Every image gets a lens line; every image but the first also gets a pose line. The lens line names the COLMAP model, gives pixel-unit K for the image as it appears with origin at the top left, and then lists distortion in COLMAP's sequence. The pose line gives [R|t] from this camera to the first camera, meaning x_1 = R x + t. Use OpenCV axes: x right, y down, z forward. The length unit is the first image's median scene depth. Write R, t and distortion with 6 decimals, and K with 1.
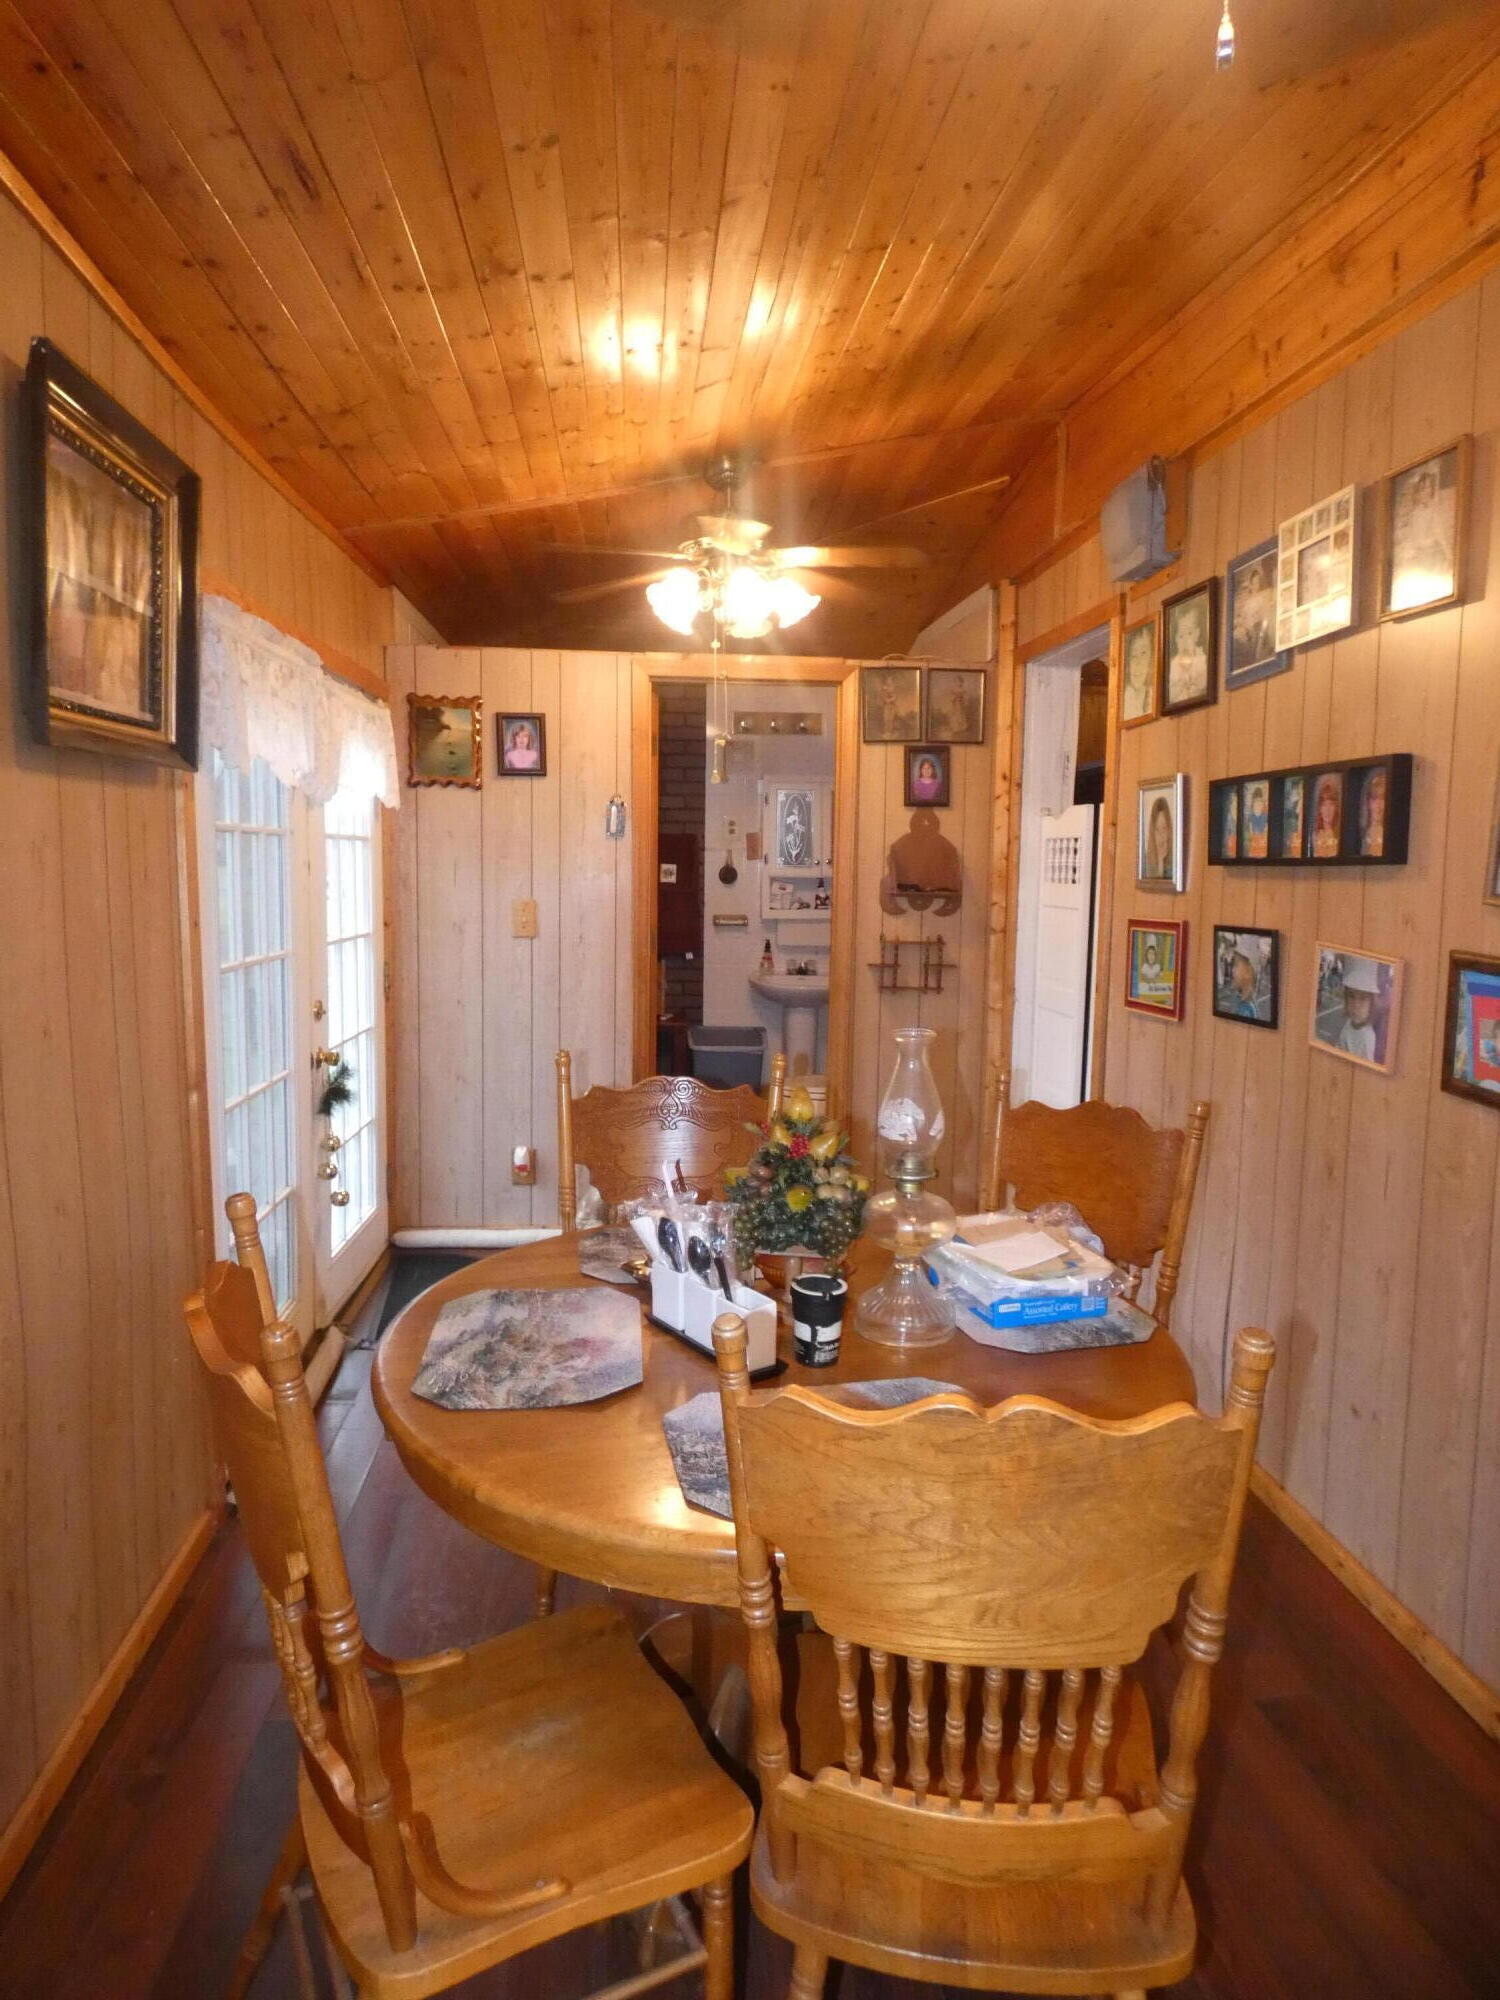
lens RADIAL K [[1205.2, 0, 741.0], [0, 1205.2, 998.4], [0, 0, 1]] dist [-0.005359, -0.011379]
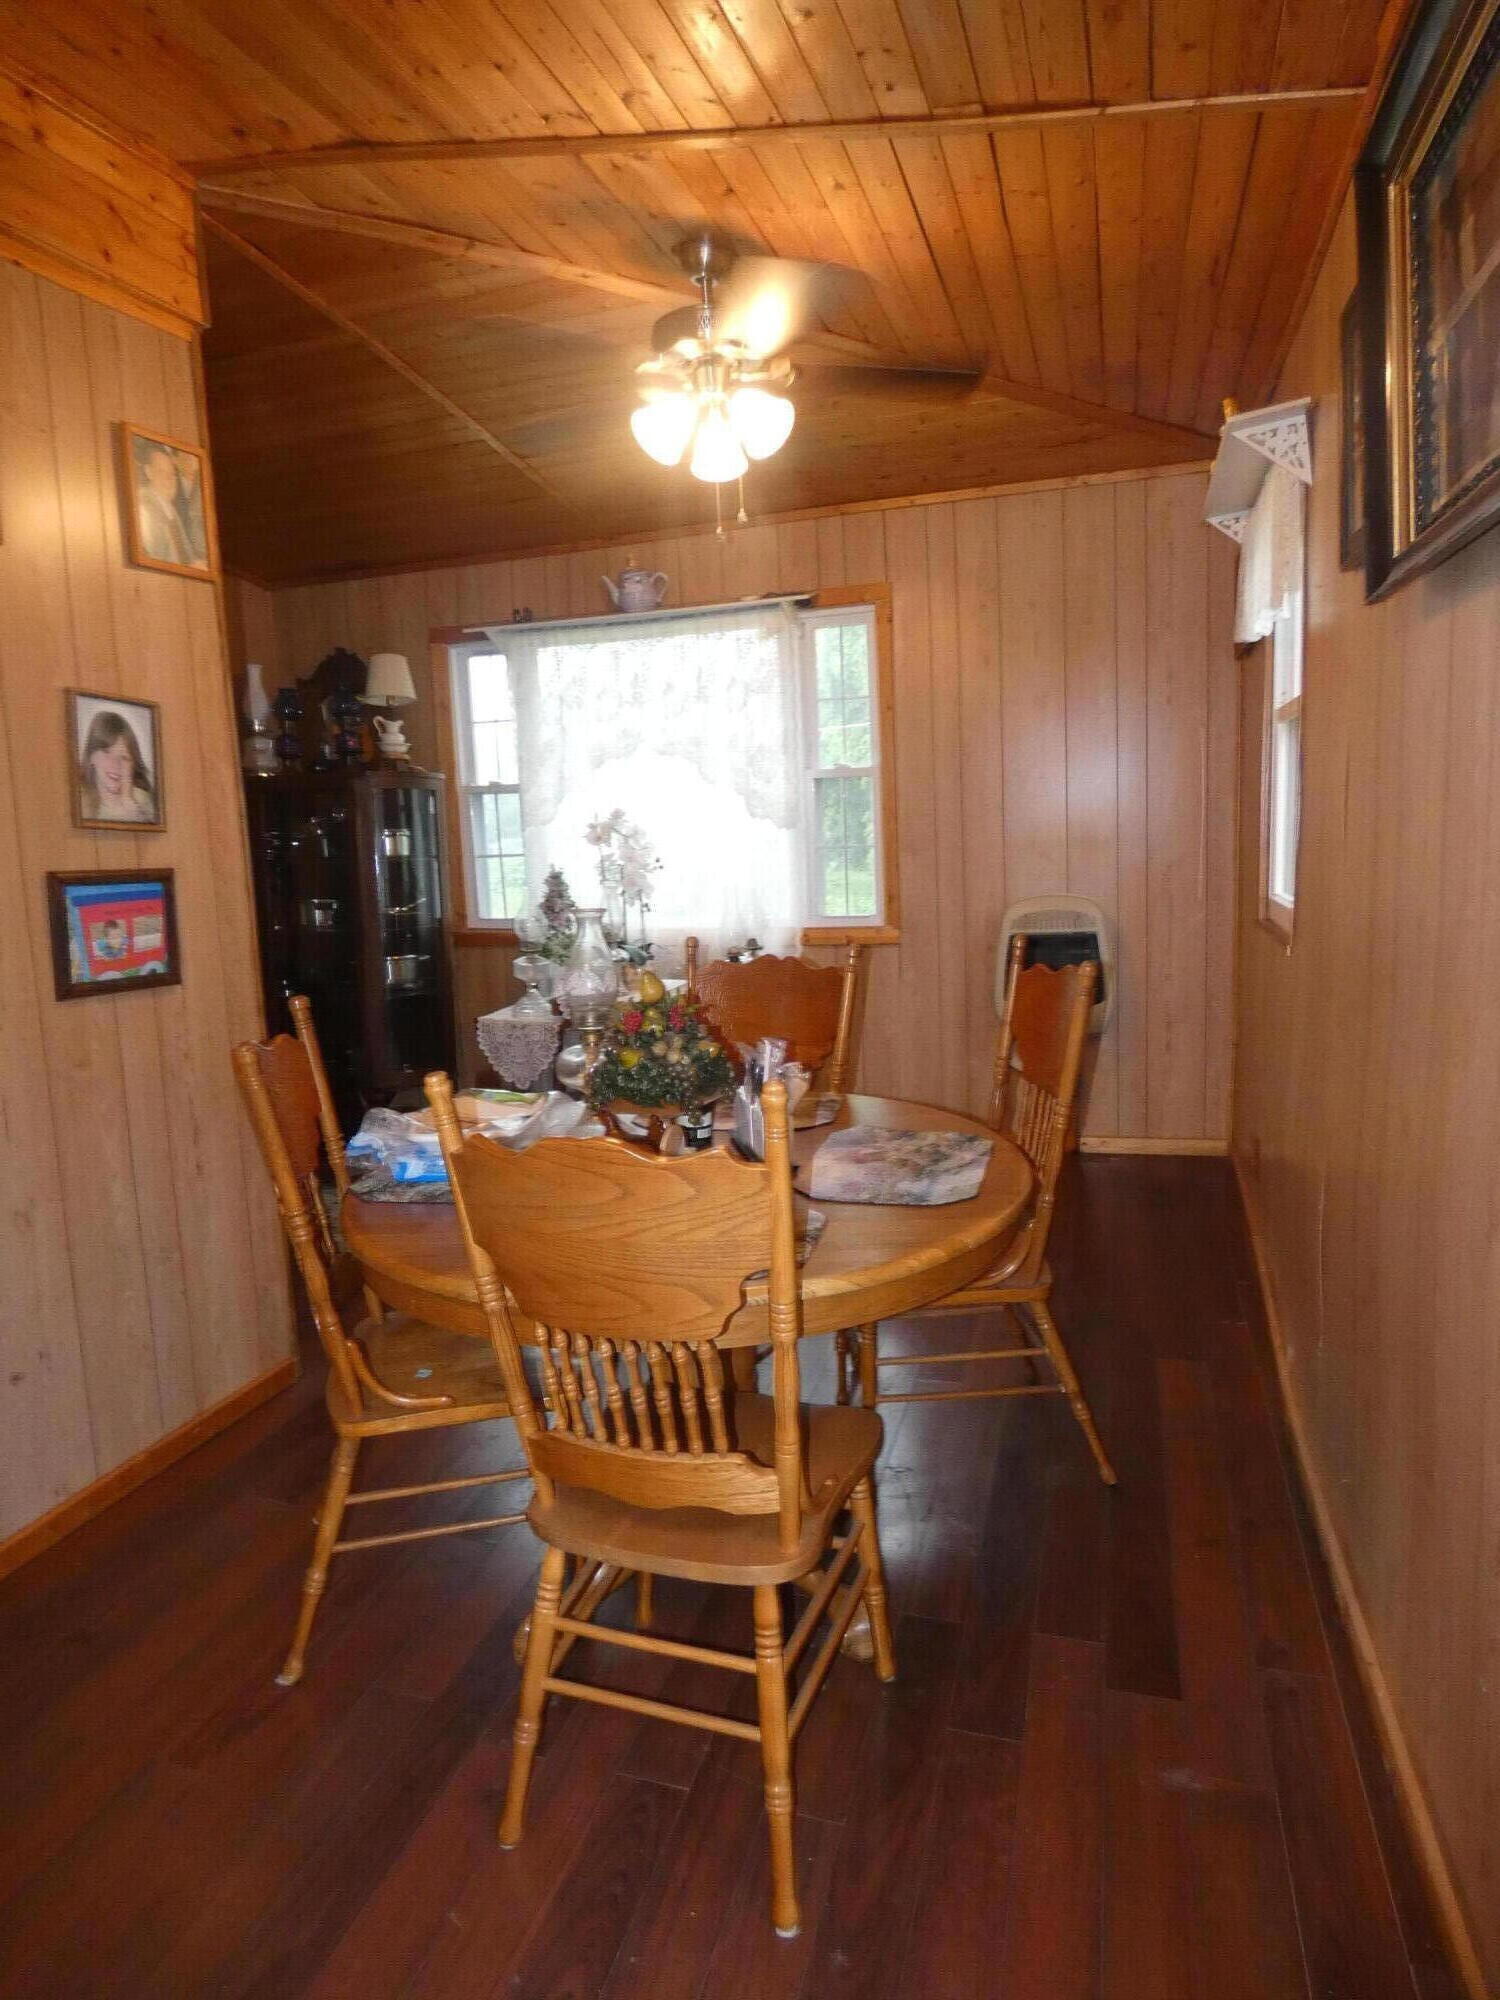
lens RADIAL K [[1205.2, 0, 742.3], [0, 1205.2, 994.3], [0, 0, 1]] dist [-0.005359, -0.011379]
pose [[-0.922293, -0.034298, 0.384966, -0.283683], [0.071678, 0.963595, 0.257577, -0.116306], [-0.379786, 0.265155, -0.886259, 1.215557]]
